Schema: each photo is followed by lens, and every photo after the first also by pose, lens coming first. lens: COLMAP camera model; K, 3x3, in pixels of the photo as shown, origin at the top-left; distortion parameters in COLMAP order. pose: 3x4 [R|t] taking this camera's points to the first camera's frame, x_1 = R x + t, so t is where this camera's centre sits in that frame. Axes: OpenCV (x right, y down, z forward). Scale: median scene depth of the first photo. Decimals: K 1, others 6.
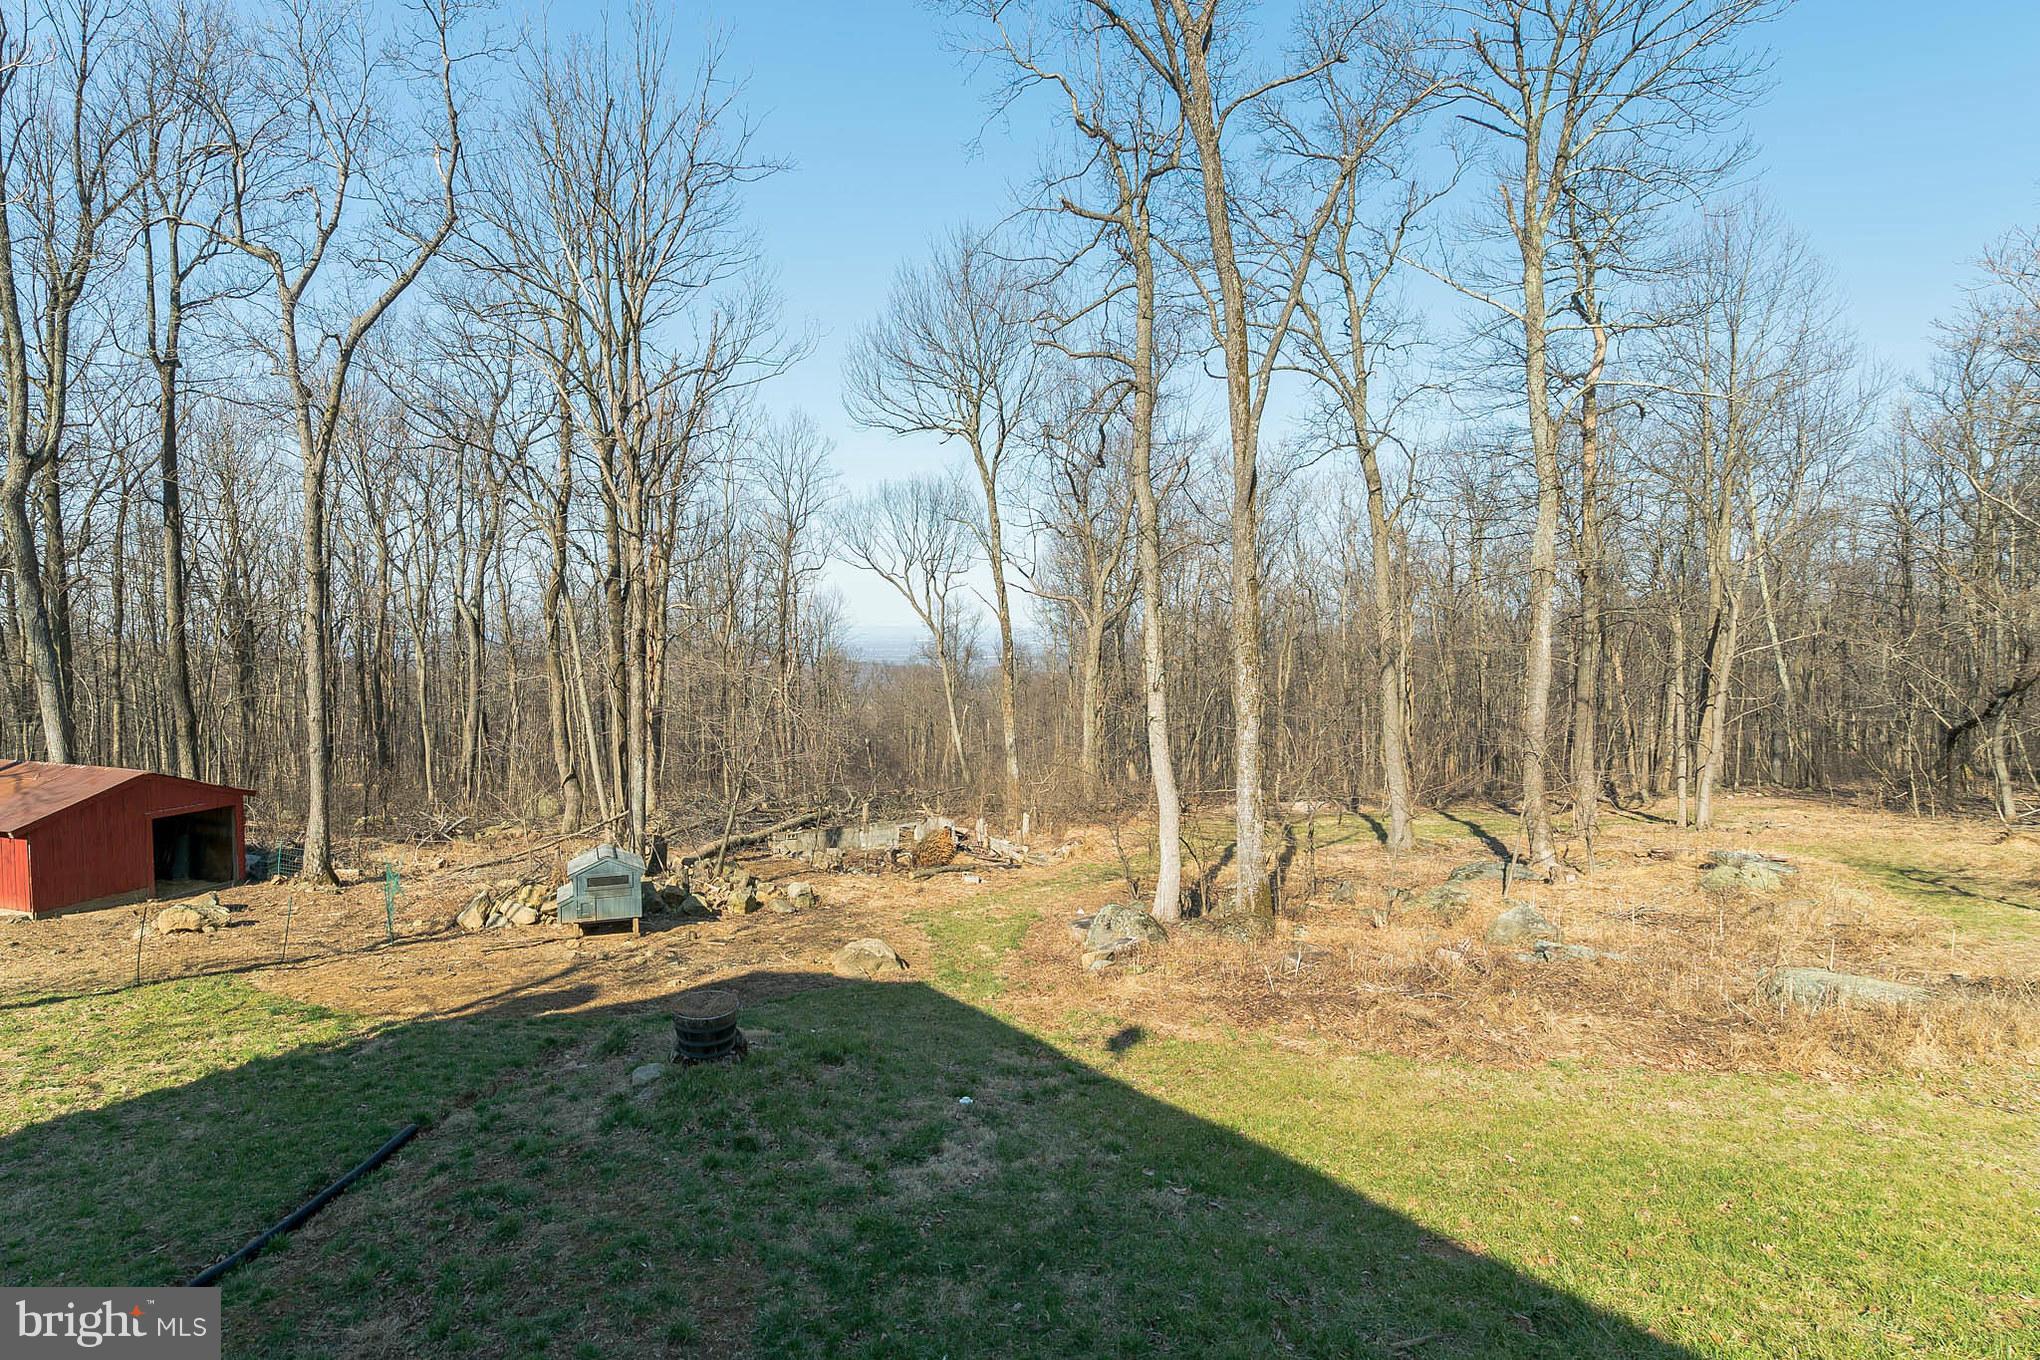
lens RADIAL K [[1061.2, 0, 959.3], [0, 1061.2, 680.6], [0, 0, 1]] dist [-0.036048, 0.018522]
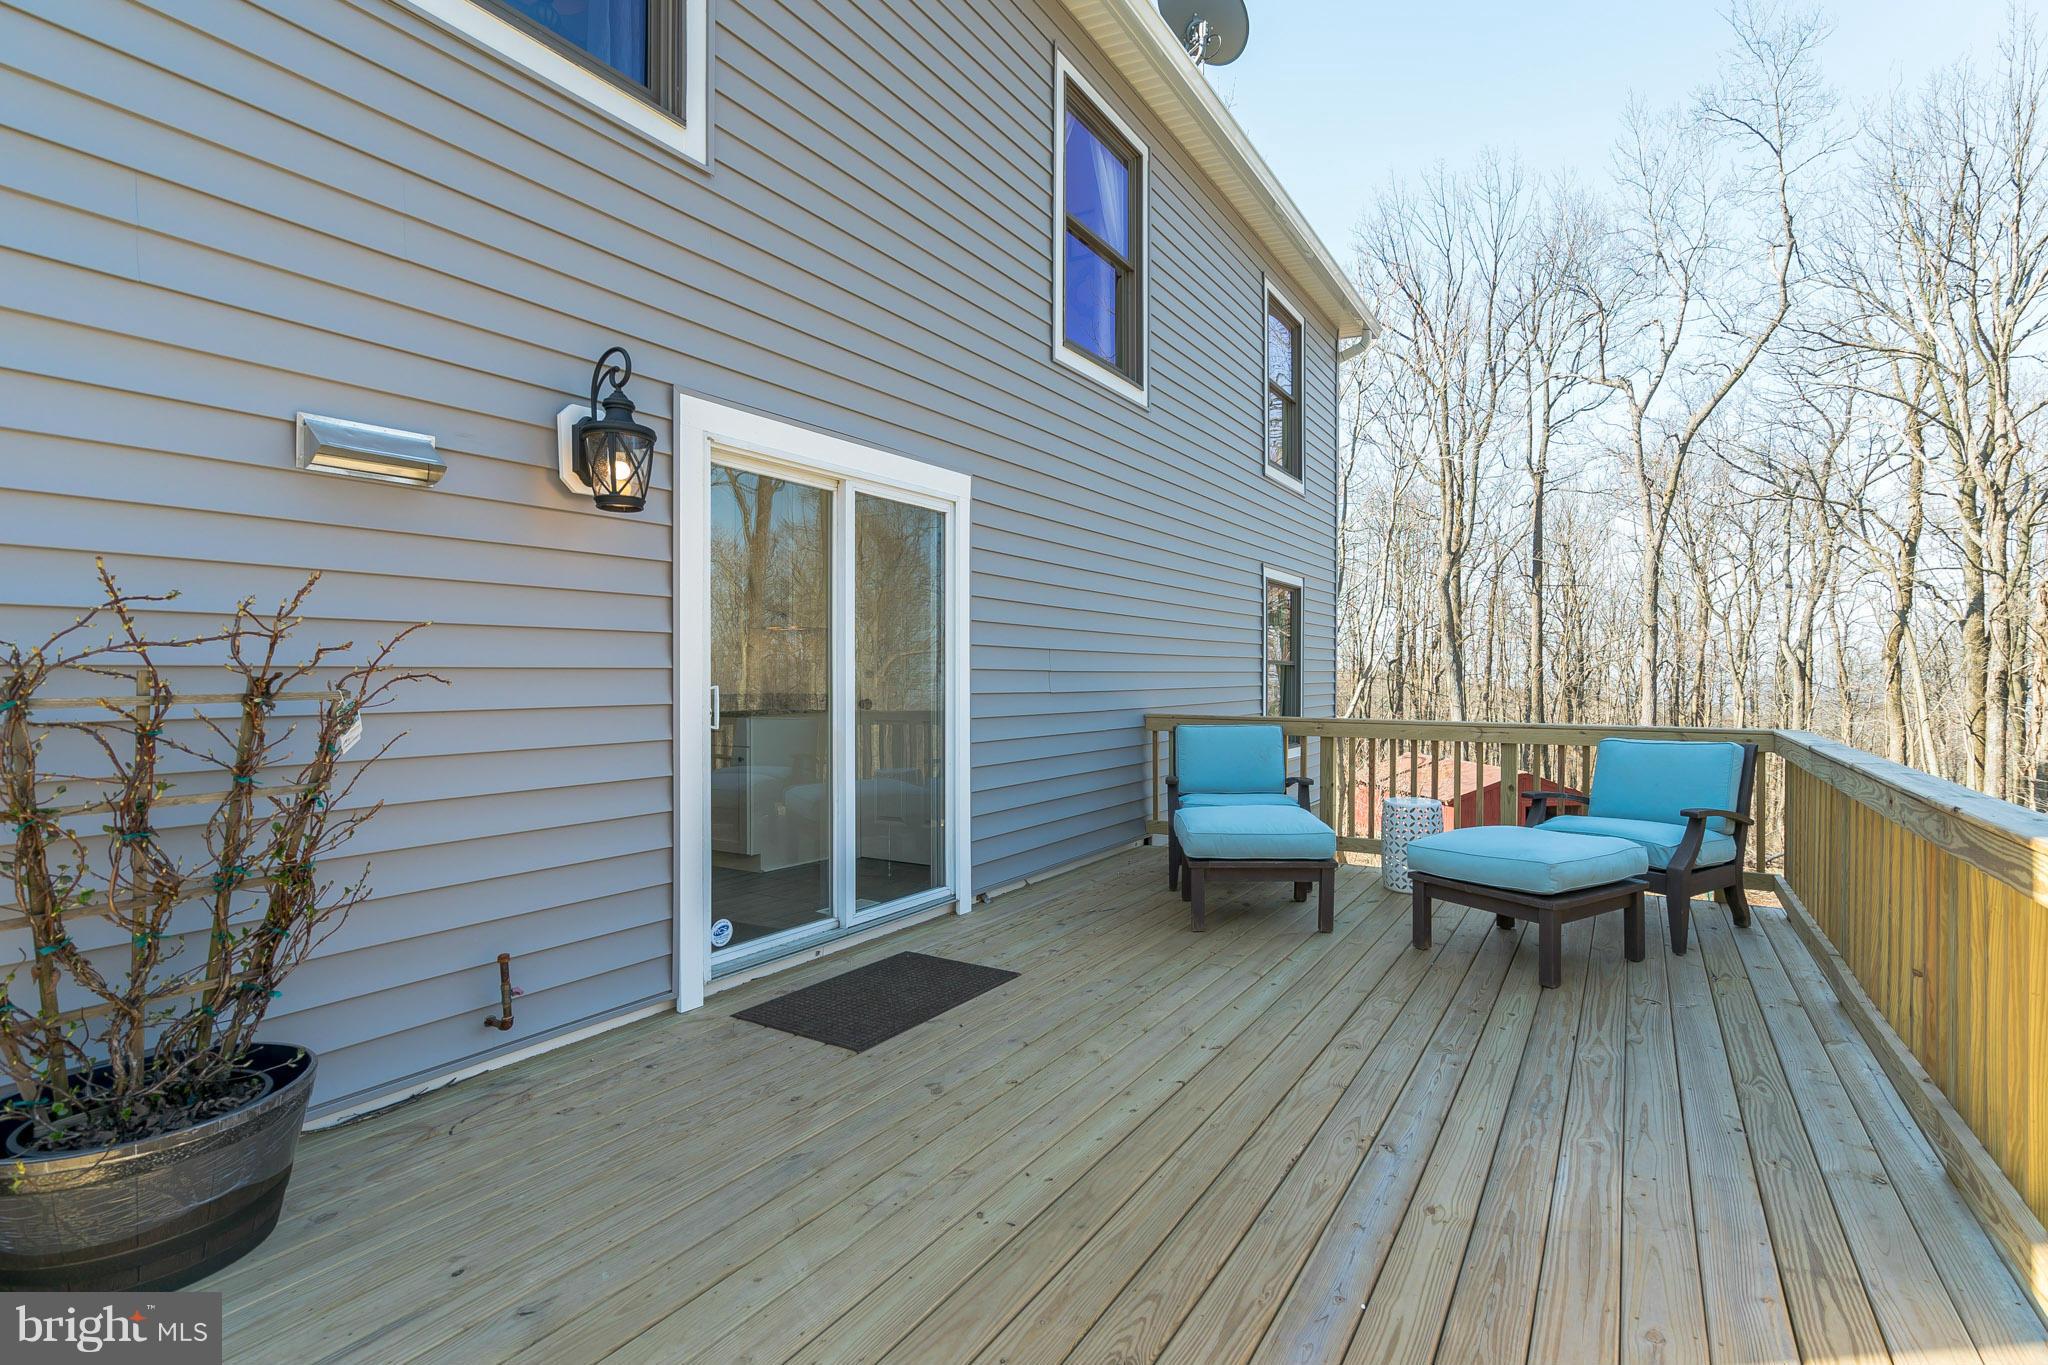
lens RADIAL K [[1065.4, 0, 963.0], [0, 1065.4, 683.1], [0, 0, 1]] dist [-0.036048, 0.018522]
pose [[0.447075, 0.009825, -0.894443, 0.088774], [-0.045735, 0.998883, -0.011887, 0.011210], [0.893327, 0.046222, 0.447025, -0.182657]]
